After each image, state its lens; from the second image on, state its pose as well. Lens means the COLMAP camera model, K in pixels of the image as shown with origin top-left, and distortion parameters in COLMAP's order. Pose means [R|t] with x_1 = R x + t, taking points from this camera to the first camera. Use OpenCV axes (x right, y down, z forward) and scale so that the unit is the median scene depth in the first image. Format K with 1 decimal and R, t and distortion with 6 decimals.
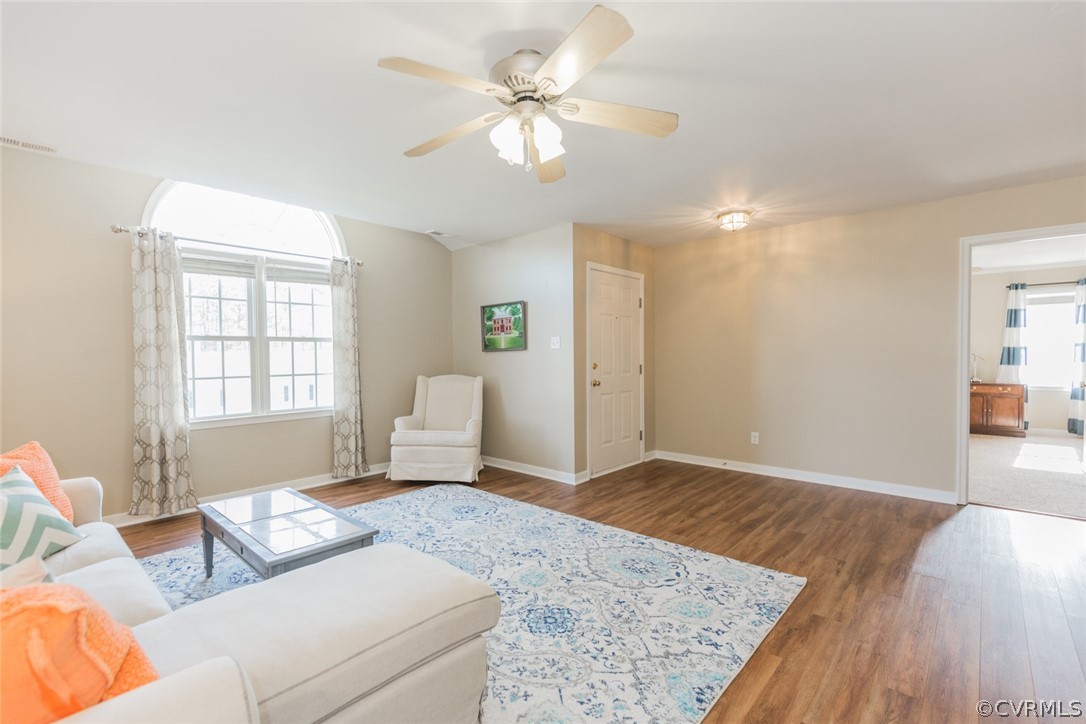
lens RADIAL K [[489.3, 0, 544.0], [0, 489.3, 361.5], [0, 0, 1]] dist [0.004441, -0.000523]
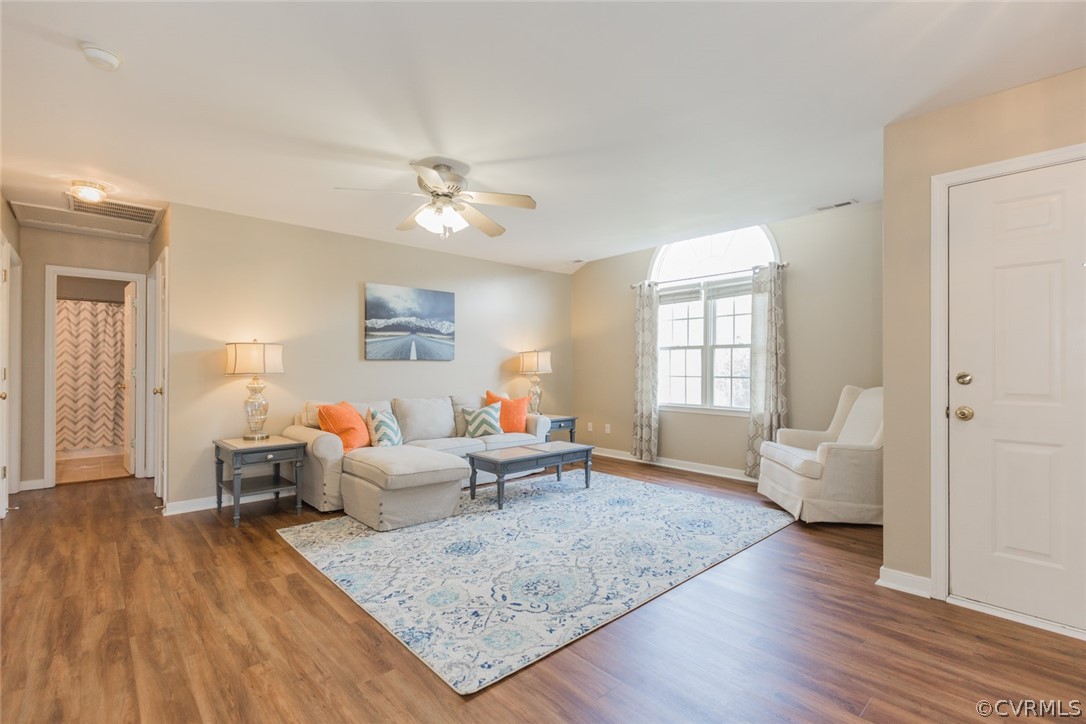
lens RADIAL K [[489.3, 0, 542.4], [0, 489.3, 364.1], [0, 0, 1]] dist [0.004441, -0.000523]
pose [[-0.094595, 0.000990, -0.995515, 1.477499], [-0.017918, 0.999836, 0.002697, 0.002907], [0.995355, 0.018092, -0.094562, 1.454257]]
